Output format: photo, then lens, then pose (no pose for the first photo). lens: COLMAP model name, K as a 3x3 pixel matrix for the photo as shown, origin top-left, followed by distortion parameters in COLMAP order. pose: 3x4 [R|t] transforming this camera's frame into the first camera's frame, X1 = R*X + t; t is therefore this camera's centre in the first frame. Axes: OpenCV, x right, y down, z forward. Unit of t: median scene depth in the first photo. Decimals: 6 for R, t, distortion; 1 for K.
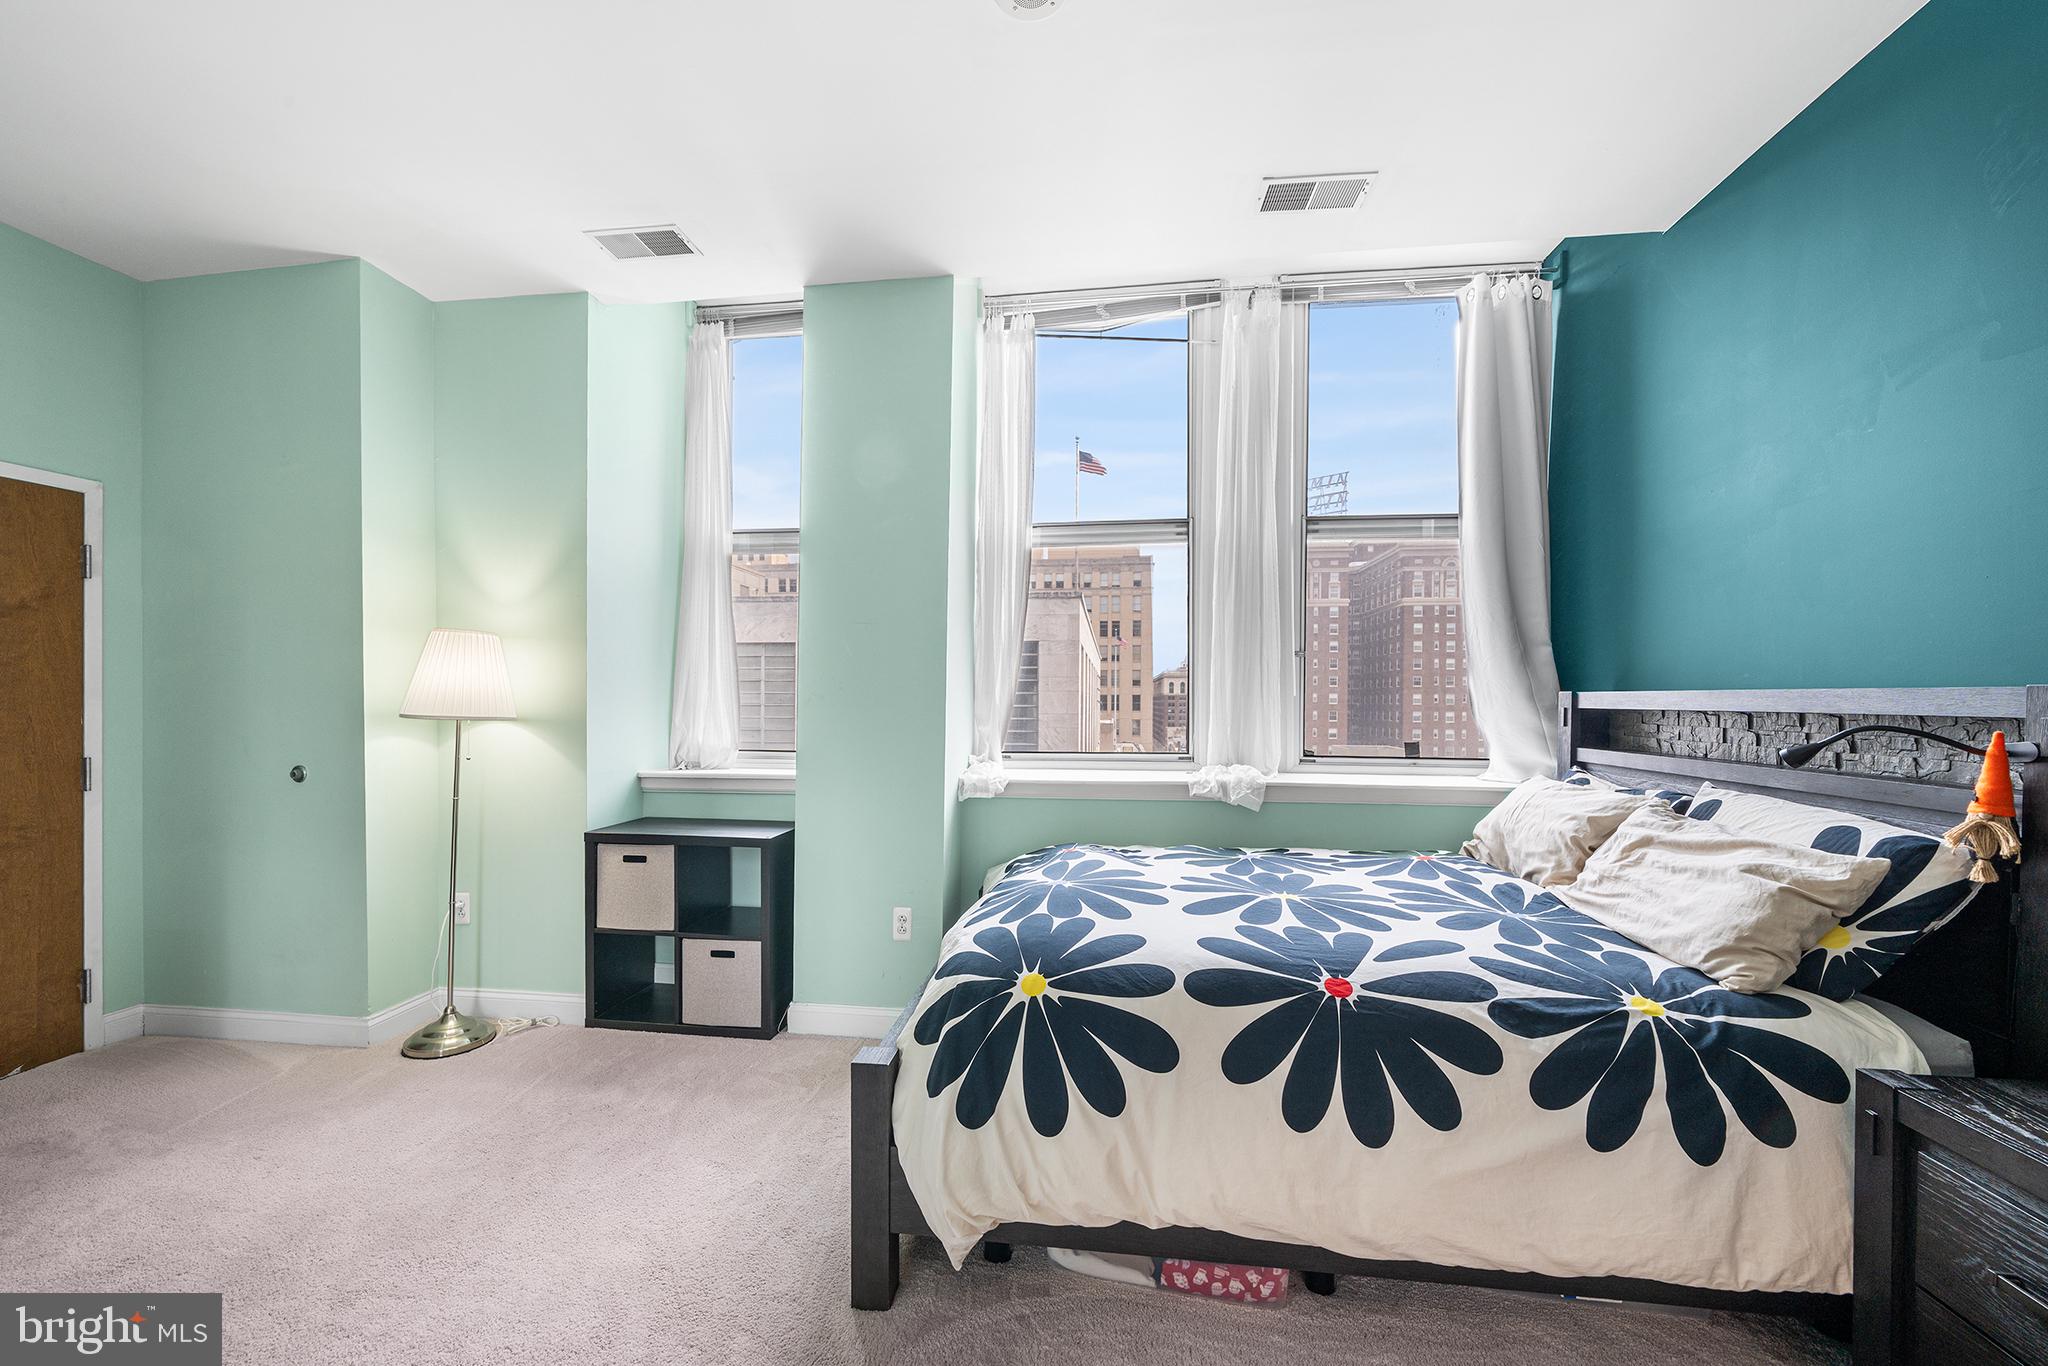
lens RADIAL K [[777.3, 0, 1020.3], [0, 777.3, 699.8], [0, 0, 1]] dist [-0.001072, -0.000121]
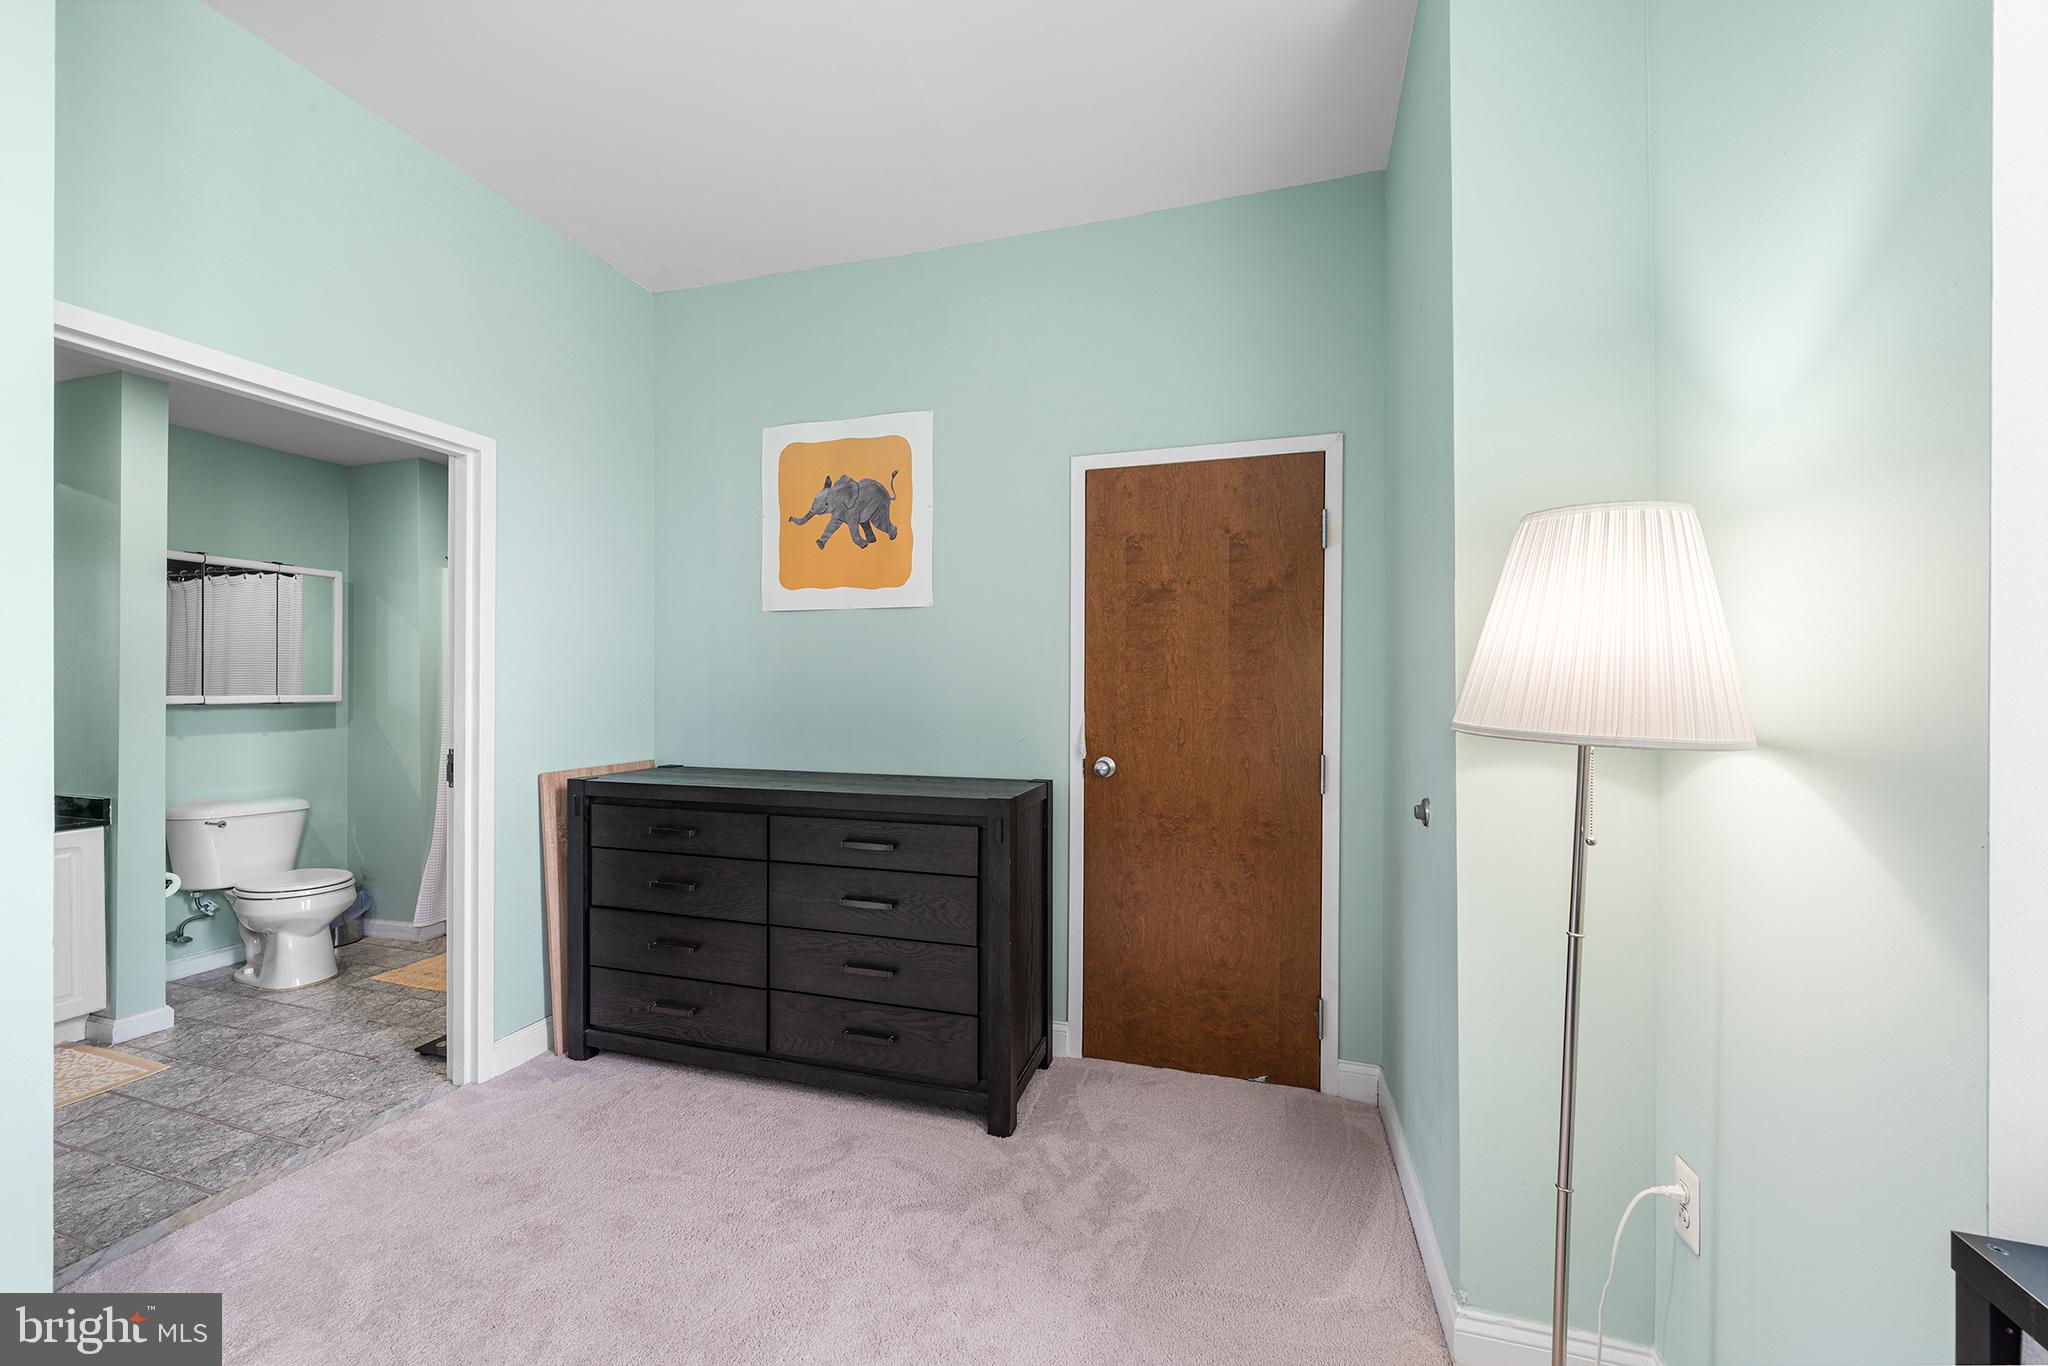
lens RADIAL K [[771.0, 0, 1011.9], [0, 771.0, 687.8], [0, 0, 1]] dist [-0.001055, -0.000068]
pose [[-0.175516, -0.001318, -0.984476, -0.296173], [-0.007221, 0.999974, -0.000051, 0.001852], [0.984450, 0.007100, -0.175521, 0.816134]]
